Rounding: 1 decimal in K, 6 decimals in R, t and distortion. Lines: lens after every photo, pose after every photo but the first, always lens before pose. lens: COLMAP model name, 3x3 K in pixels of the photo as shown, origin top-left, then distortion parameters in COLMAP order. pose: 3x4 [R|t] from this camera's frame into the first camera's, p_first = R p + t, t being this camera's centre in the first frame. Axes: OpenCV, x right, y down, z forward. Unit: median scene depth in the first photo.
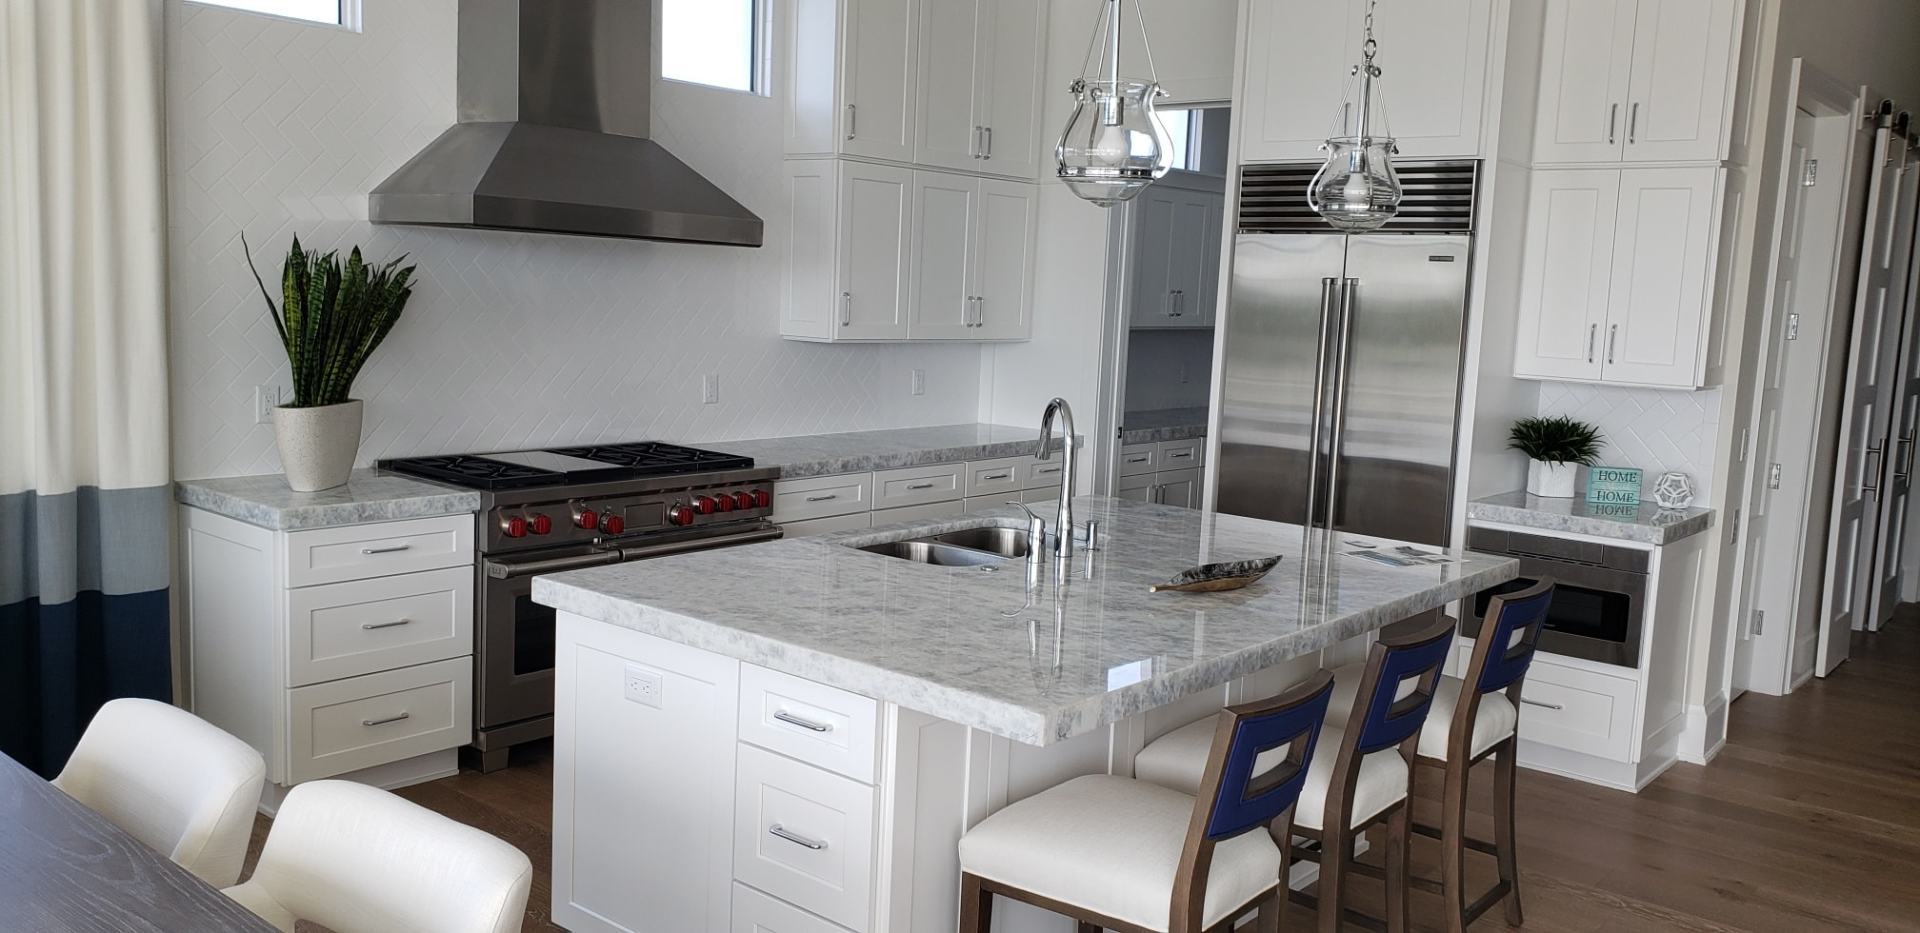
lens RADIAL K [[1526.8, 0, 918.8], [0, 1526.8, 443.8], [0, 0, 1]] dist [0.065393, -0.063728]
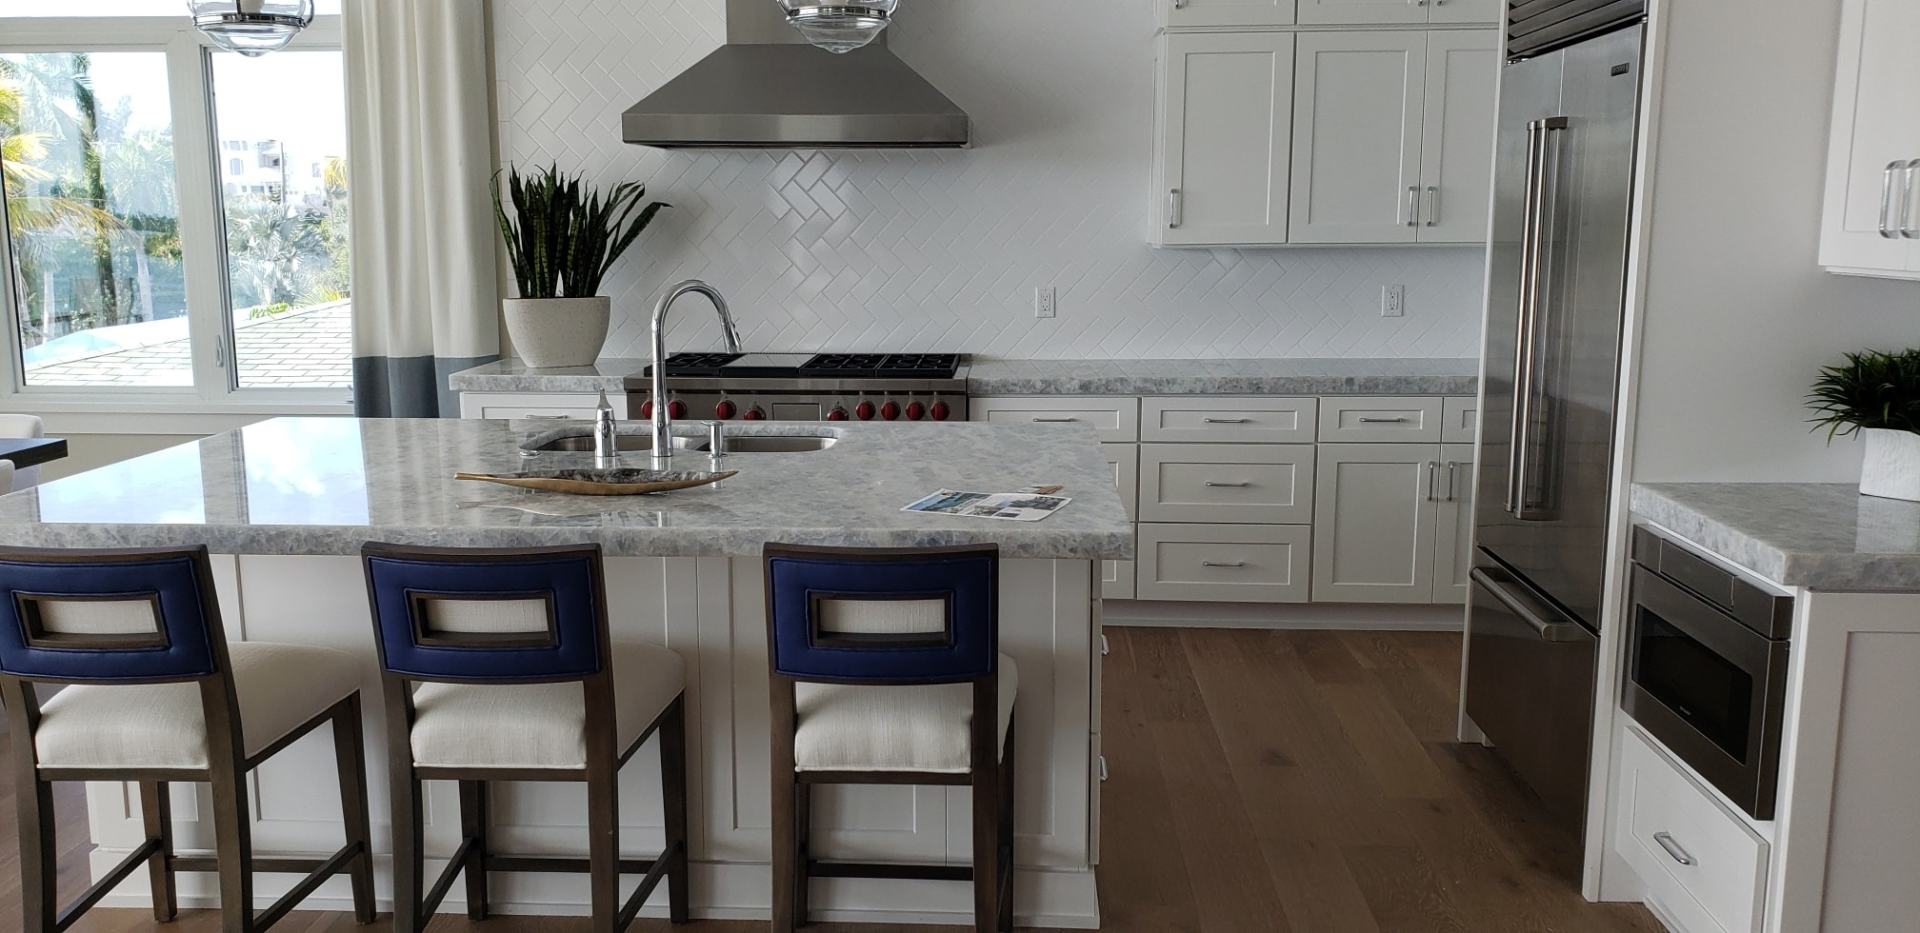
lens RADIAL K [[1526.8, 0, 901.6], [0, 1526.8, 455.1], [0, 0, 1]] dist [0.065393, -0.063728]
pose [[0.593012, 0.083790, -0.800822, 0.672271], [-0.058102, 0.996431, 0.061232, 0.006974], [0.803094, 0.010218, 0.595764, 0.431163]]
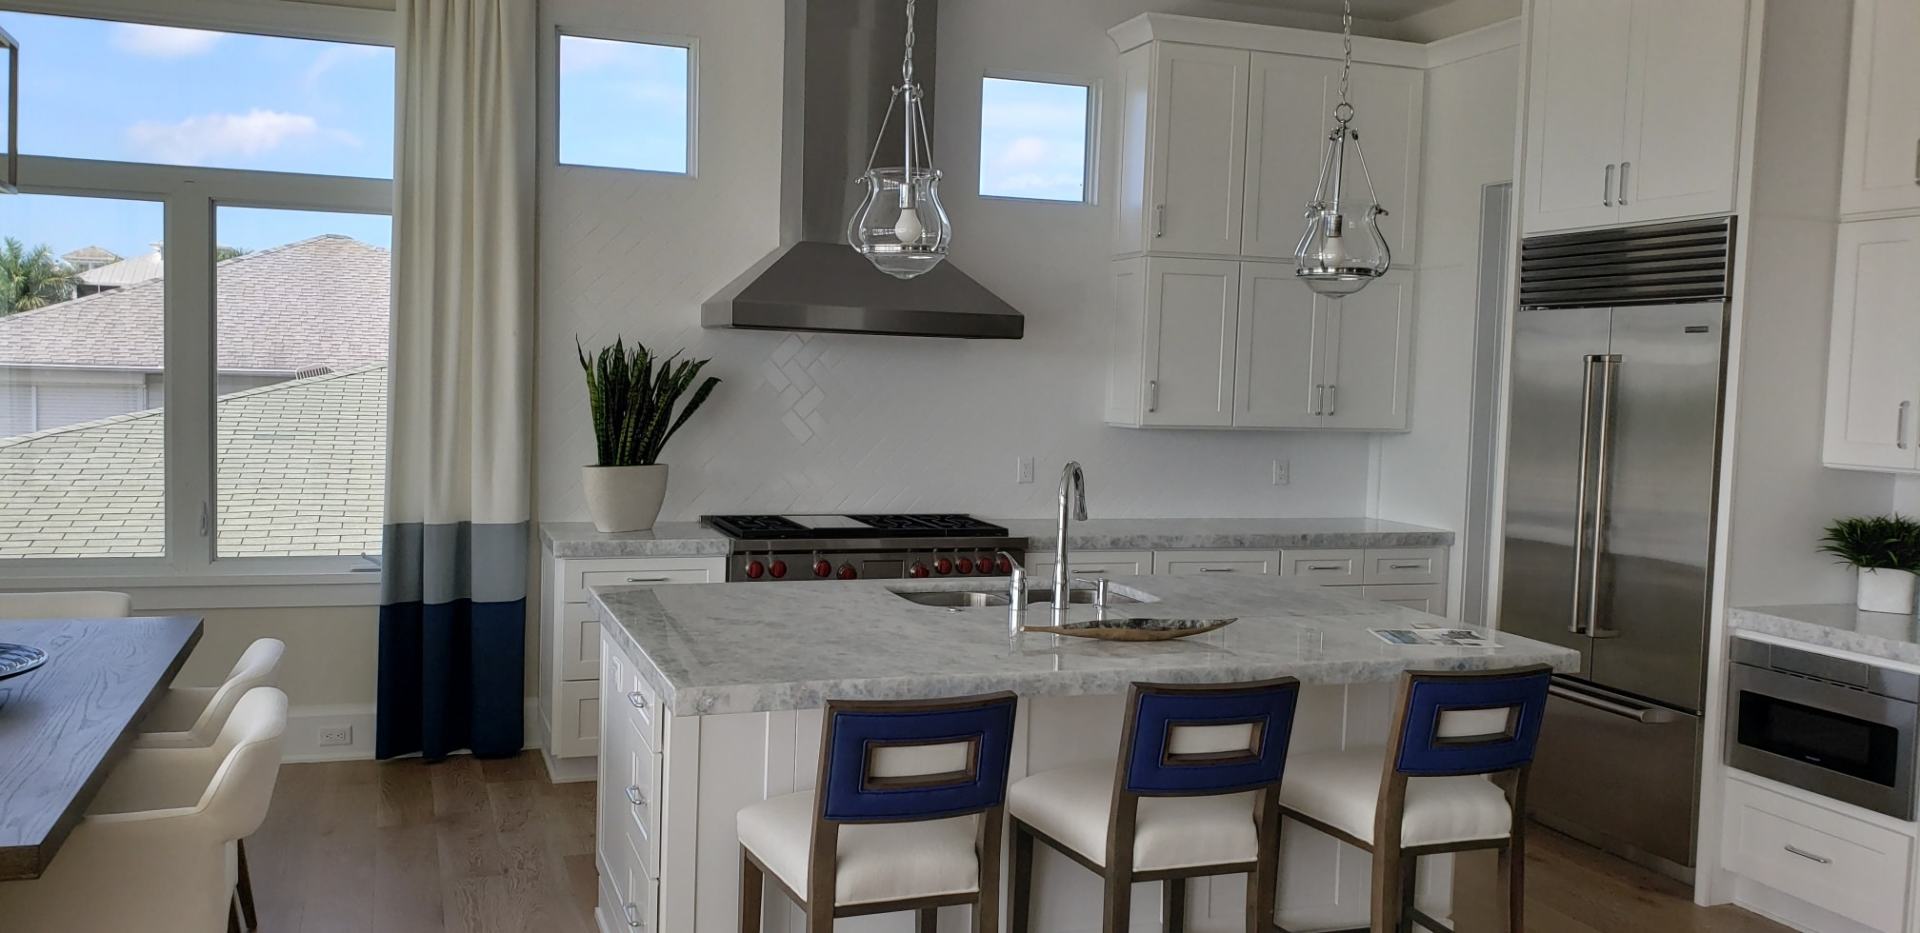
lens RADIAL K [[1526.8, 0, 912.2], [0, 1526.8, 448.3], [0, 0, 1]] dist [0.065393, -0.063728]
pose [[0.866025, 0.009528, -0.499910, 0.398523], [-0.047807, 0.996816, -0.063821, 0.026126], [0.497711, 0.079169, 0.863722, 0.014893]]
